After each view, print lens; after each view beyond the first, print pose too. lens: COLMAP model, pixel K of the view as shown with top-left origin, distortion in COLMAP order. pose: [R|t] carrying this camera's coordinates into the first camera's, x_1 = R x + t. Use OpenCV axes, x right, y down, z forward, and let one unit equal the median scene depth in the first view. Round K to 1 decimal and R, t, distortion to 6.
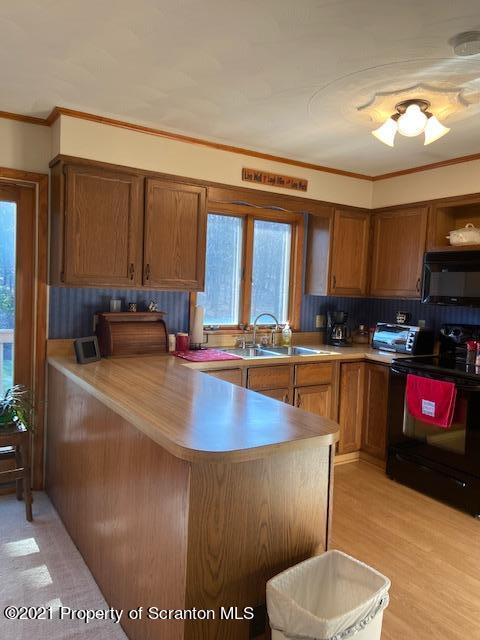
lens RADIAL K [[485.7, 0, 240.2], [0, 485.7, 312.8], [0, 0, 1]] dist [0.132954, -0.153022]
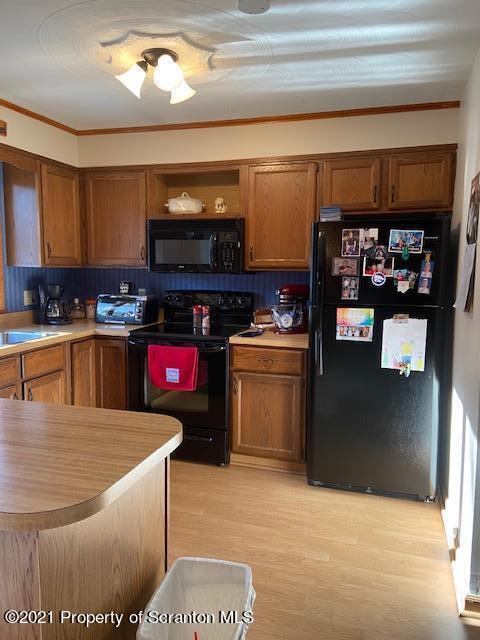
lens RADIAL K [[485.7, 0, 240.2], [0, 485.7, 312.8], [0, 0, 1]] dist [0.132954, -0.153022]
pose [[0.765722, -0.099488, 0.635431, -0.117762], [0.056369, 0.994543, 0.087786, -0.012921], [-0.640697, -0.031401, 0.767151, 0.130419]]
